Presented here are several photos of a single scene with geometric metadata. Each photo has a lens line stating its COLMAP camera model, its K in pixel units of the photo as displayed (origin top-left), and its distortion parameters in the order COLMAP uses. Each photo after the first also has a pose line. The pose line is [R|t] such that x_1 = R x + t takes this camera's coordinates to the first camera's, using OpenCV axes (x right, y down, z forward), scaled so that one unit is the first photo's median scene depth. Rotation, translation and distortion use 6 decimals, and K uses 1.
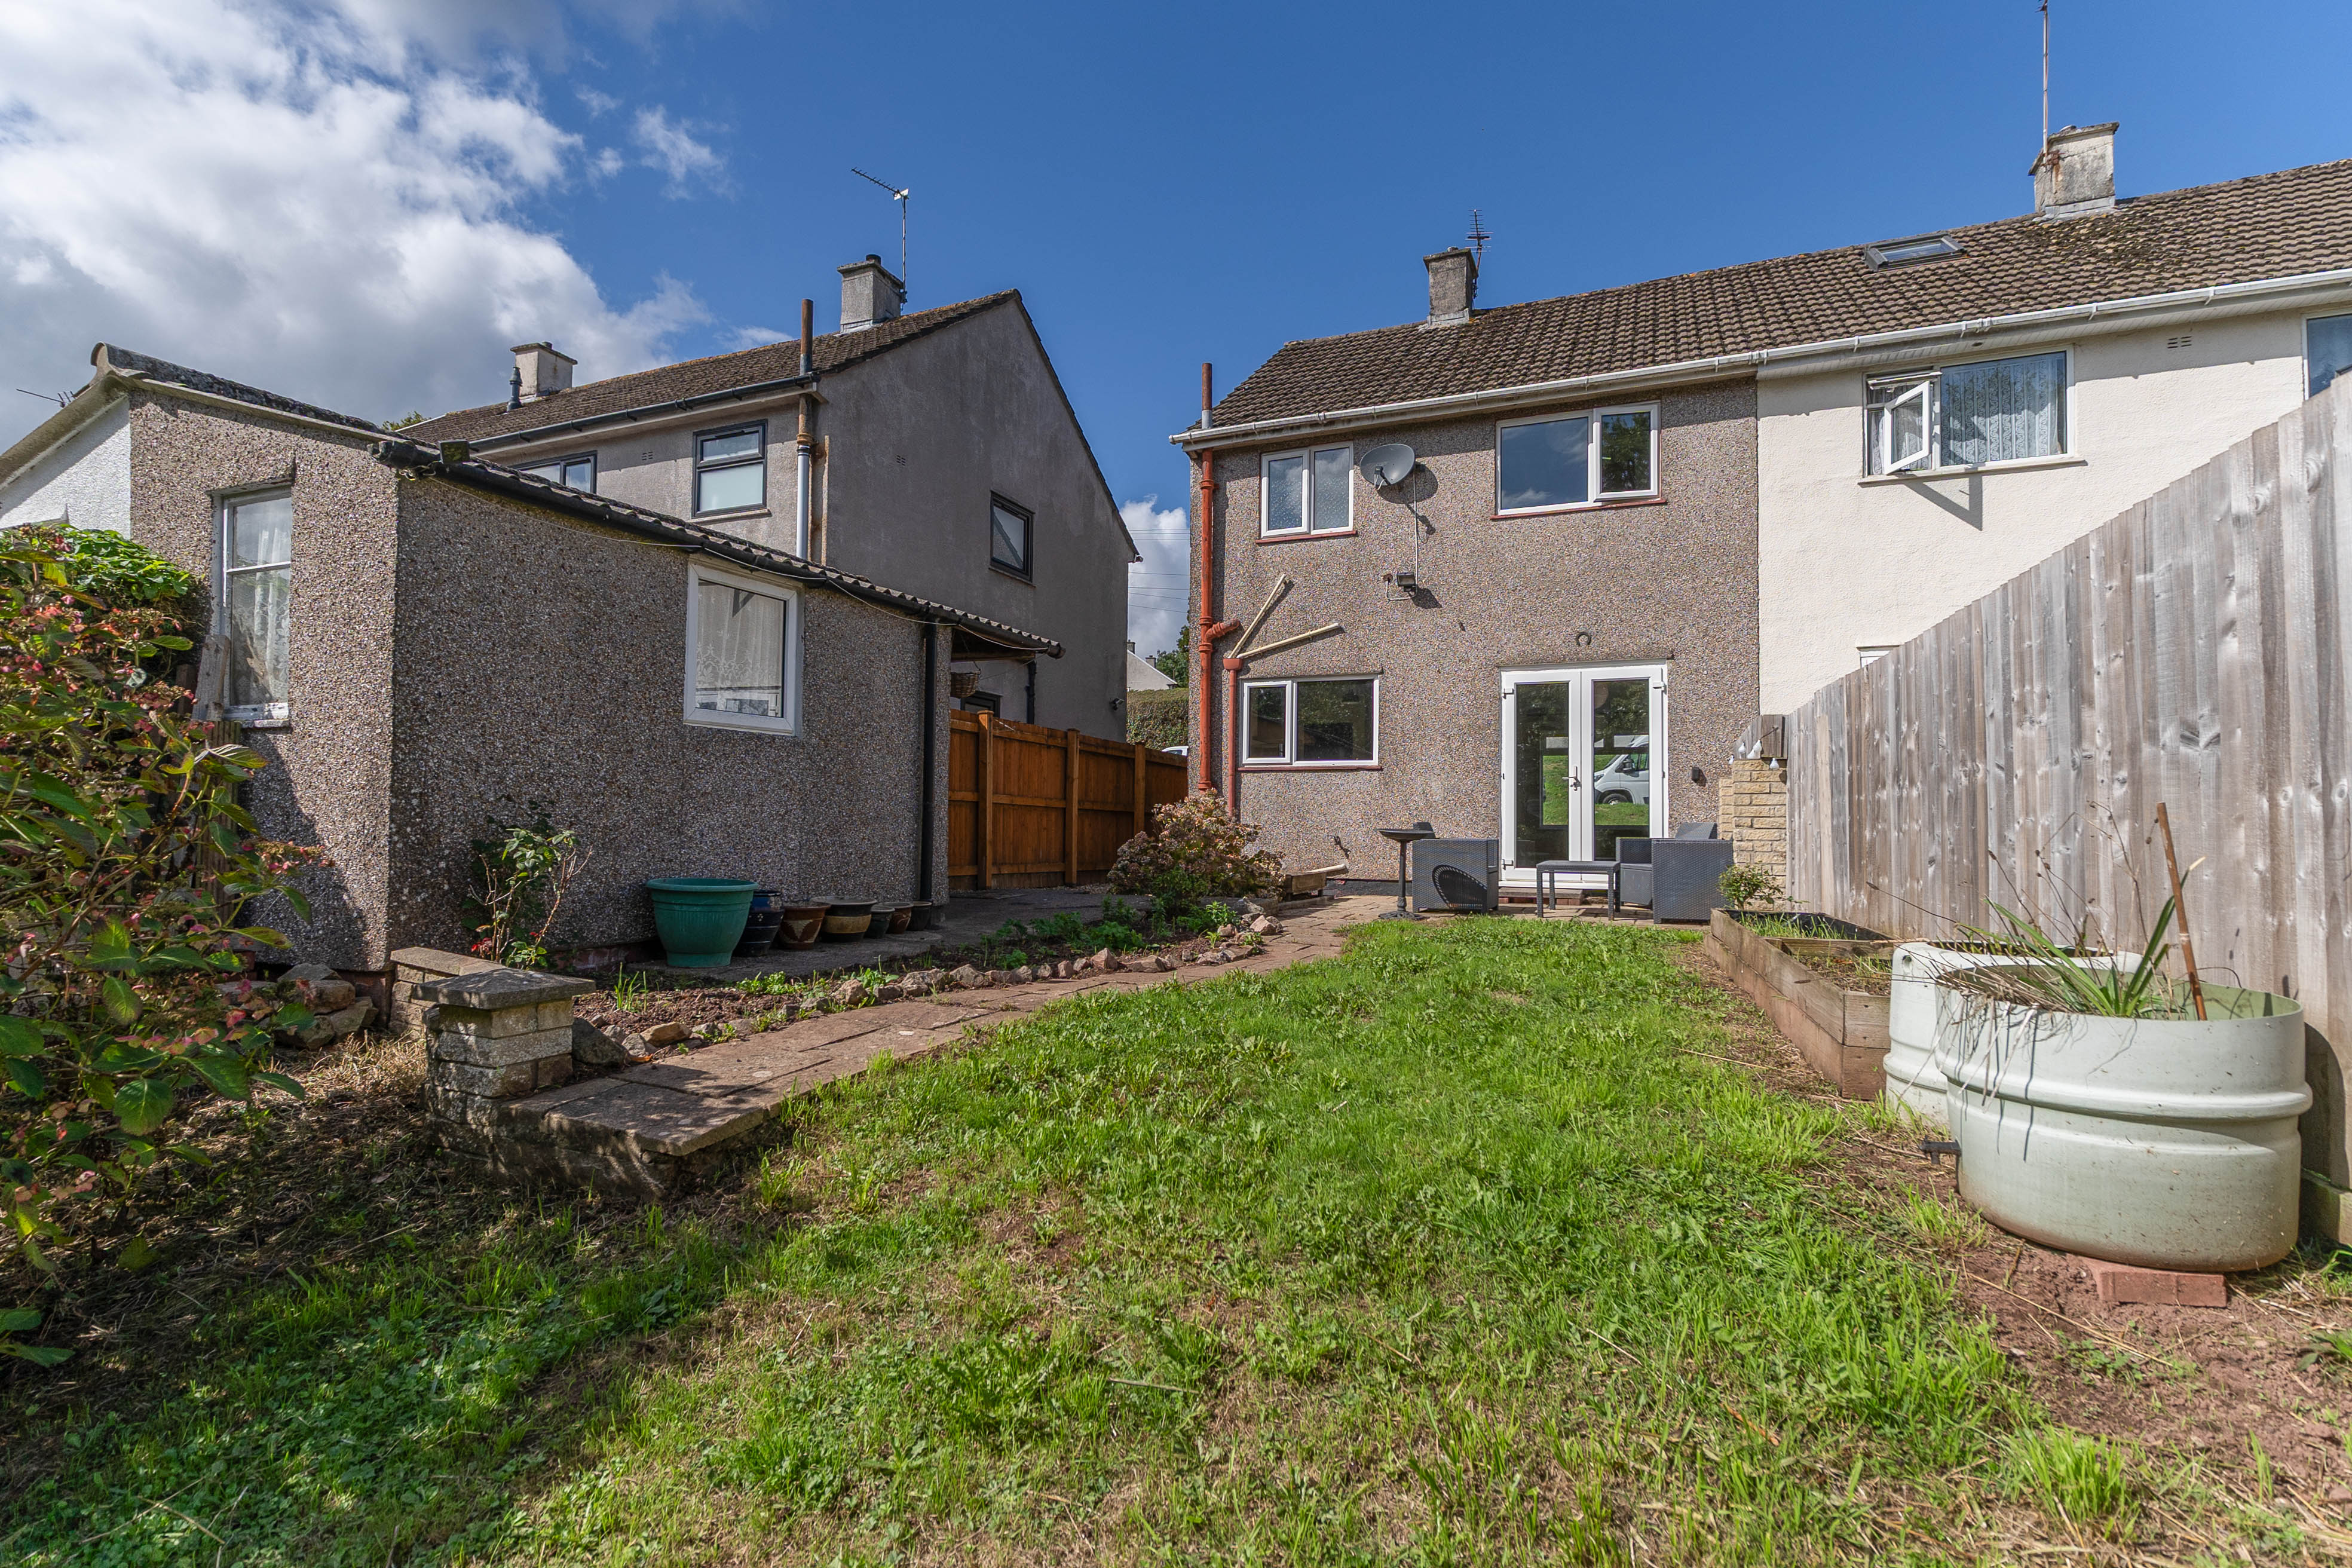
lens RADIAL K [[1046.7, 0, 1171.1], [0, 1046.7, 808.2], [0, 0, 1]] dist [0.000399, 0.000025]
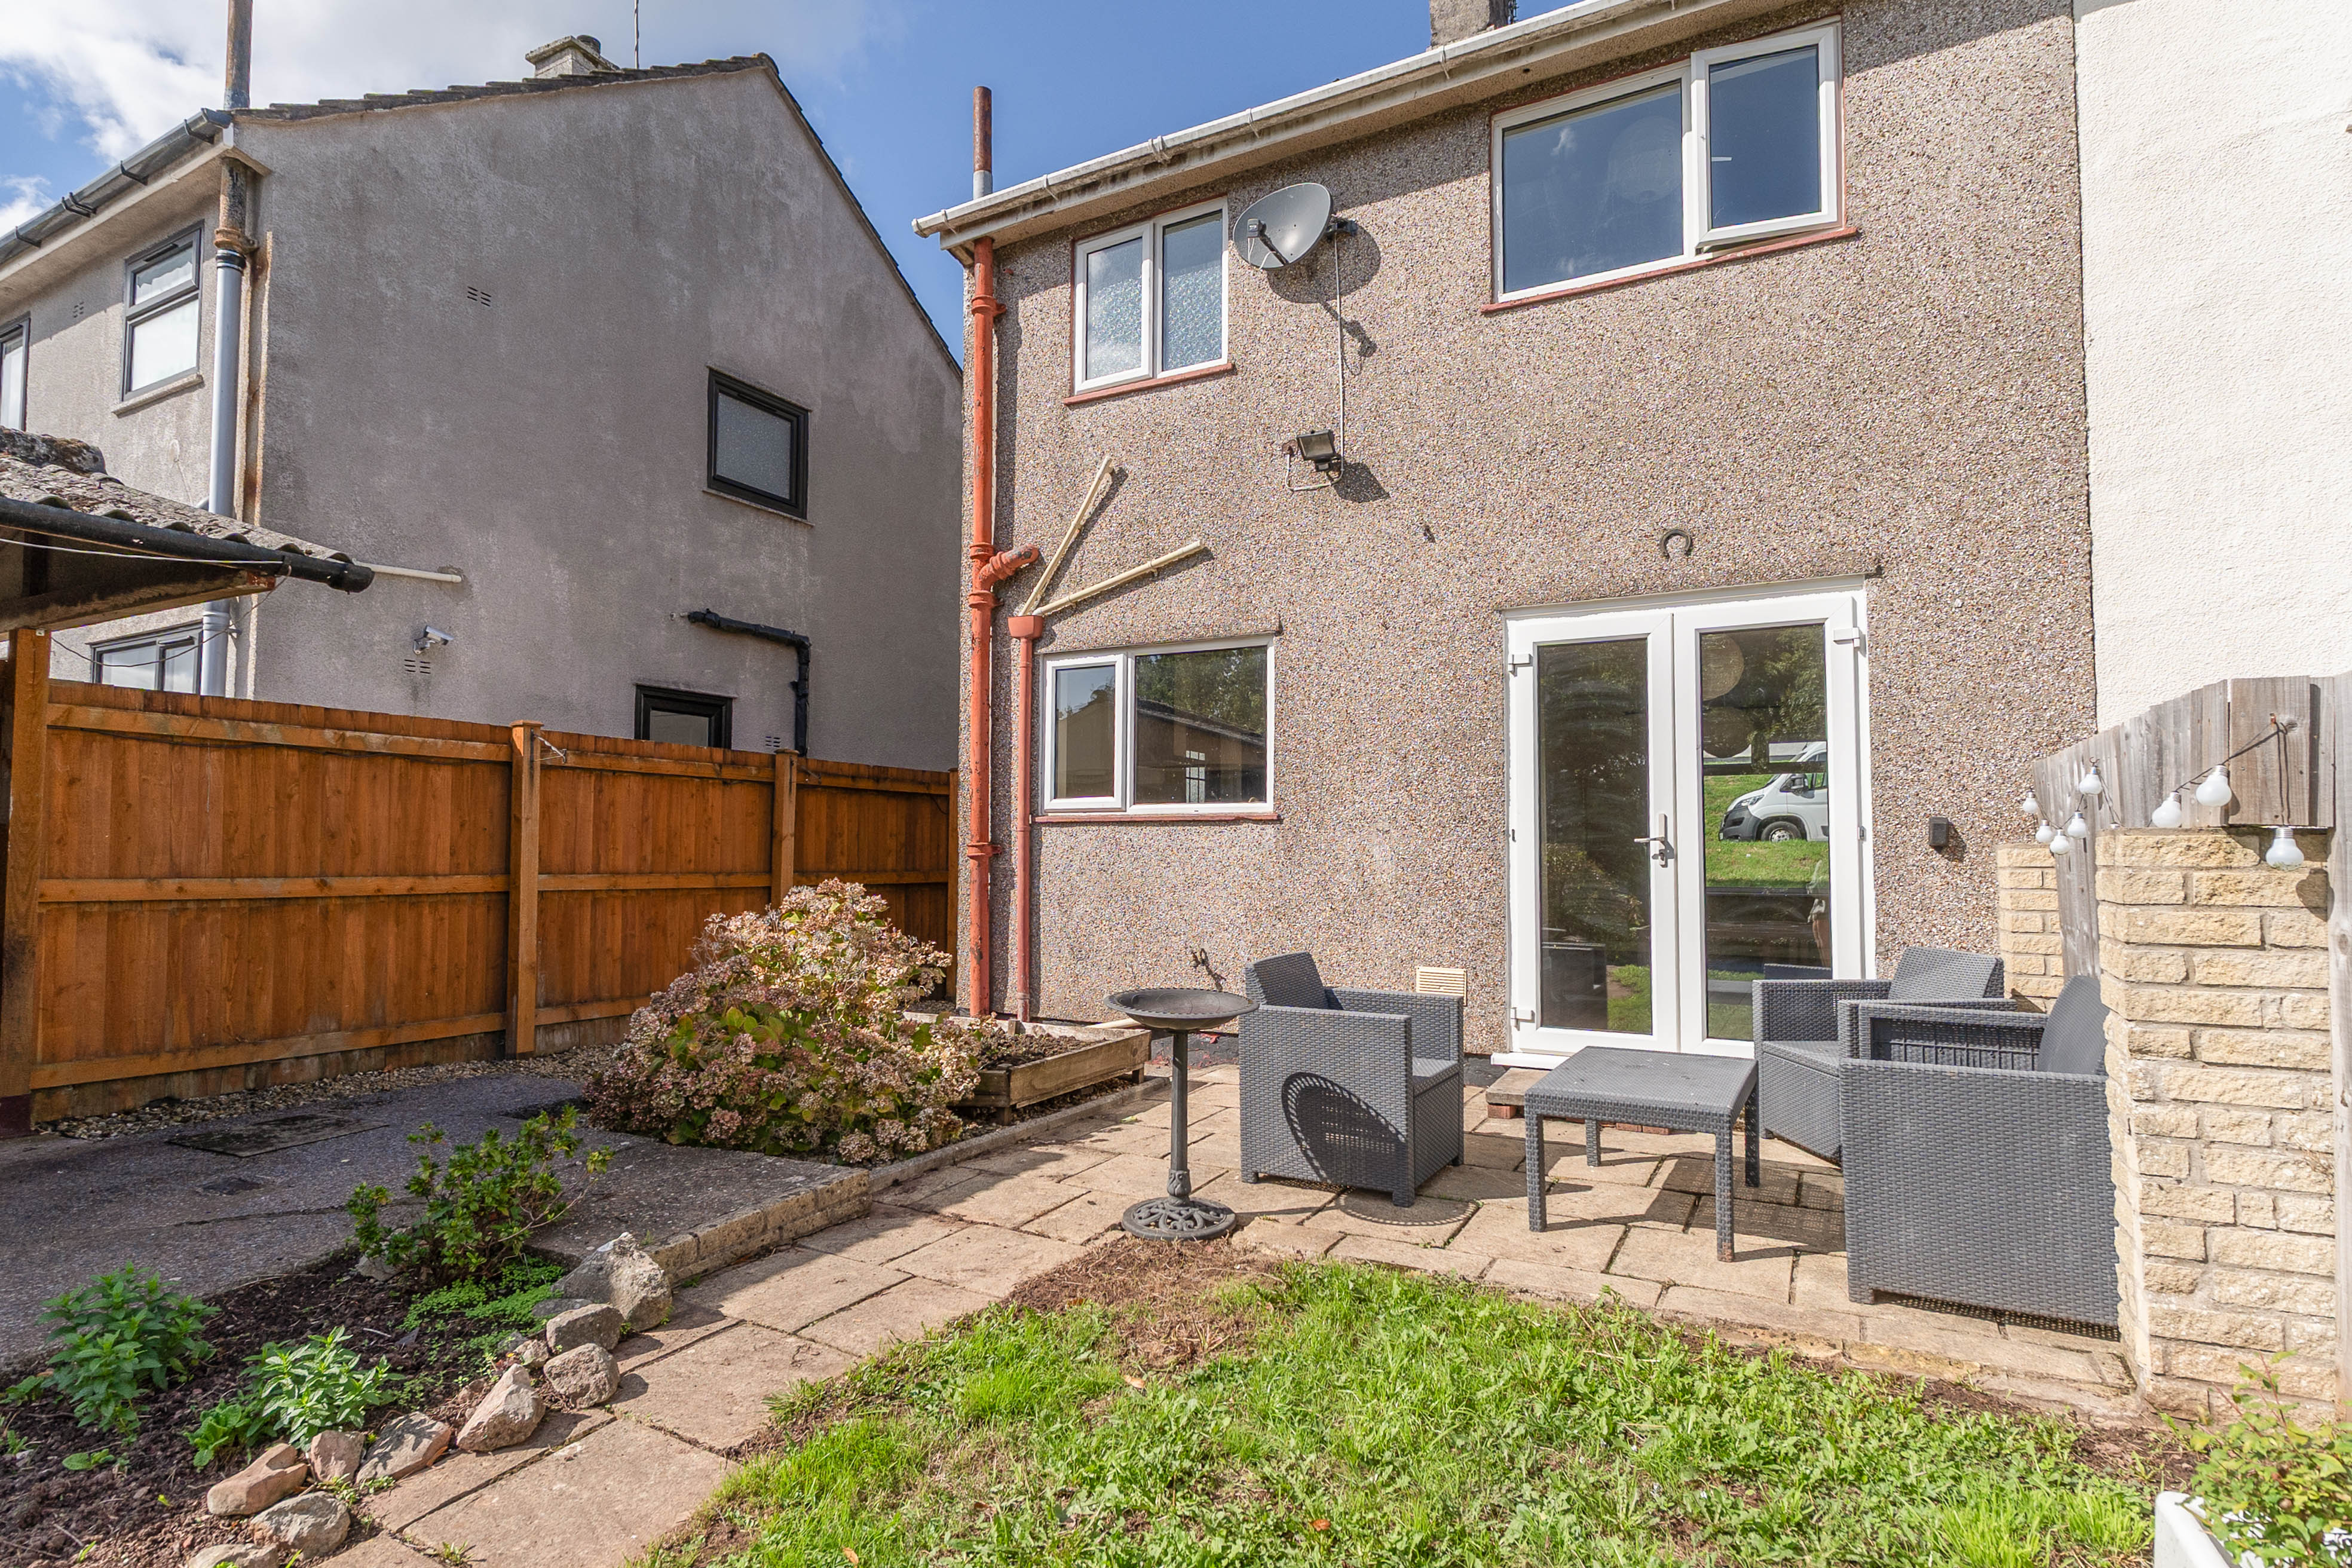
lens RADIAL K [[1145.5, 0, 1173.7], [0, 1145.5, 814.2], [0, 0, 1]] dist [0.000908, 0.000122]
pose [[0.995762, -0.011088, -0.091299, 0.199616], [0.009987, 0.999872, -0.012504, -0.033772], [0.091426, 0.011540, 0.995745, 0.435945]]
